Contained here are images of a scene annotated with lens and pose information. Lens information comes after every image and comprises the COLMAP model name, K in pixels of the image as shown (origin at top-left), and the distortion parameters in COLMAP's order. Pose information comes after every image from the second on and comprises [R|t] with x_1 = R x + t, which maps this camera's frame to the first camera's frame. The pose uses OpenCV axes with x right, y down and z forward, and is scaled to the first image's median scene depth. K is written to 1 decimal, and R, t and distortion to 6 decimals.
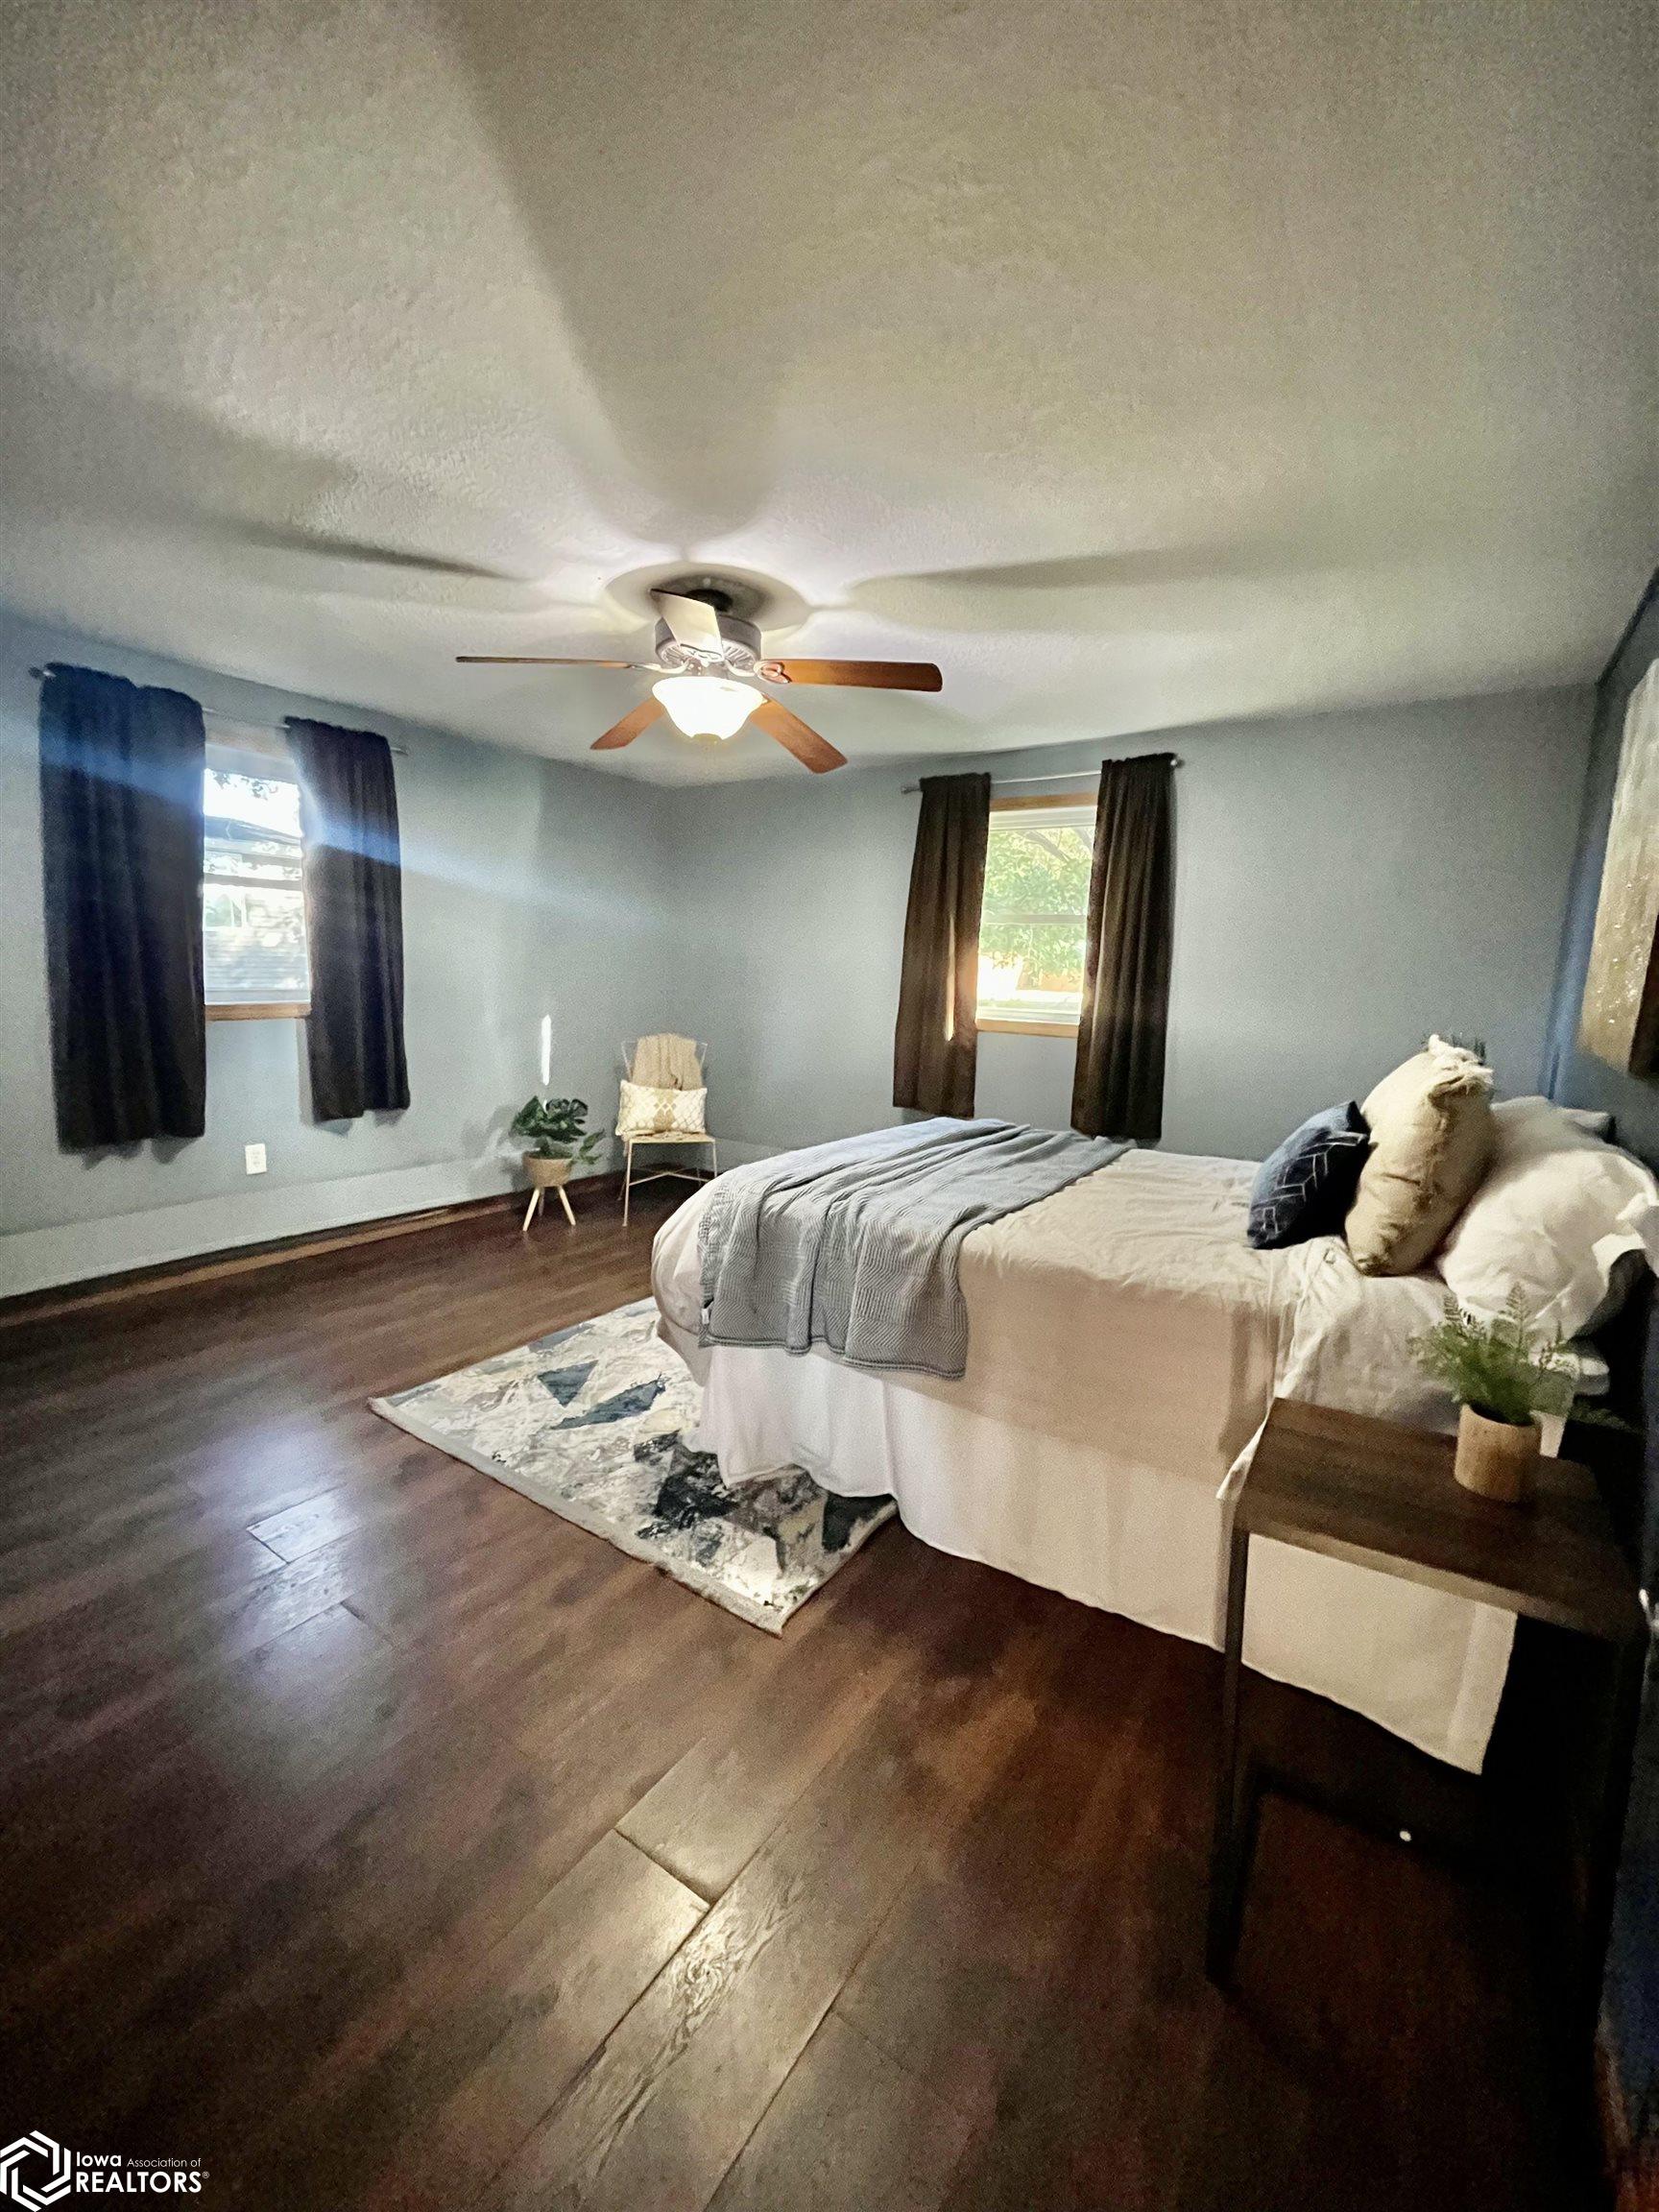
lens RADIAL K [[907.0, 0, 830.2], [0, 907.0, 1101.9], [0, 0, 1]] dist [-0.003268, -0.000510]
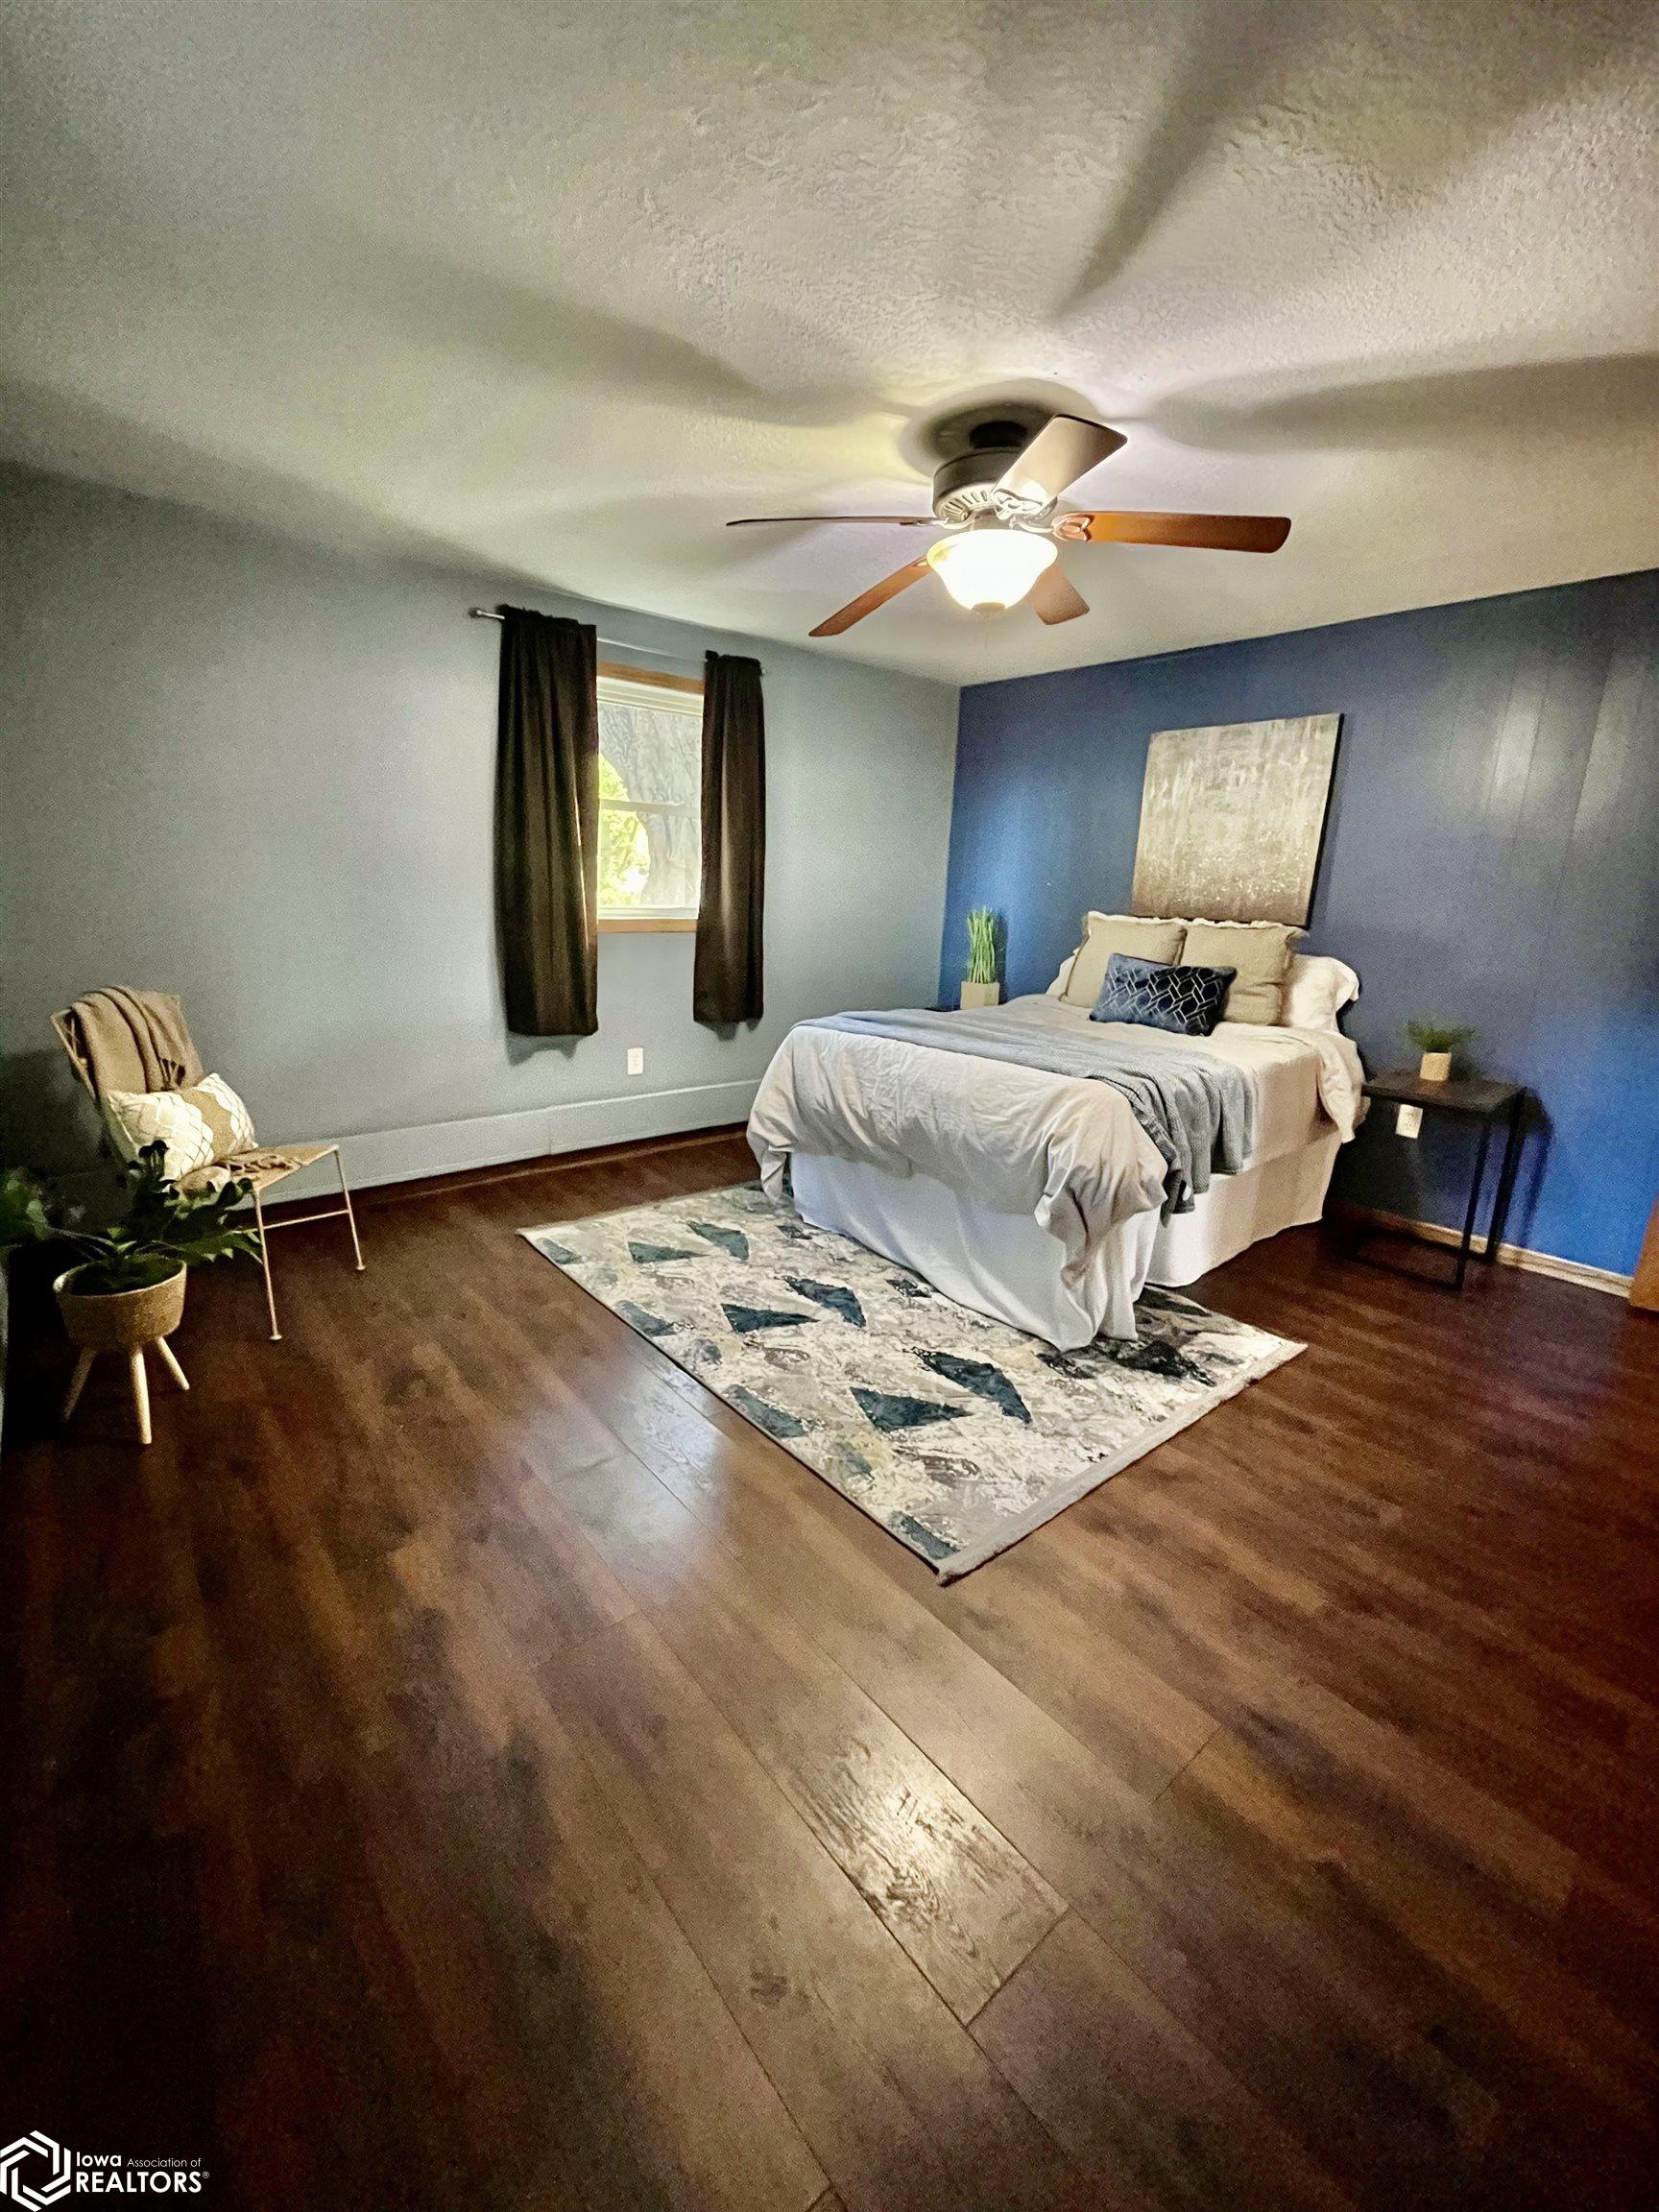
lens RADIAL K [[907.0, 0, 830.2], [0, 907.0, 1101.9], [0, 0, 1]] dist [-0.003268, -0.000510]
pose [[0.268220, -0.248176, 0.930842, -1.081467], [0.110714, 0.967786, 0.226124, -0.157299], [-0.956975, 0.042406, 0.287057, 0.904817]]
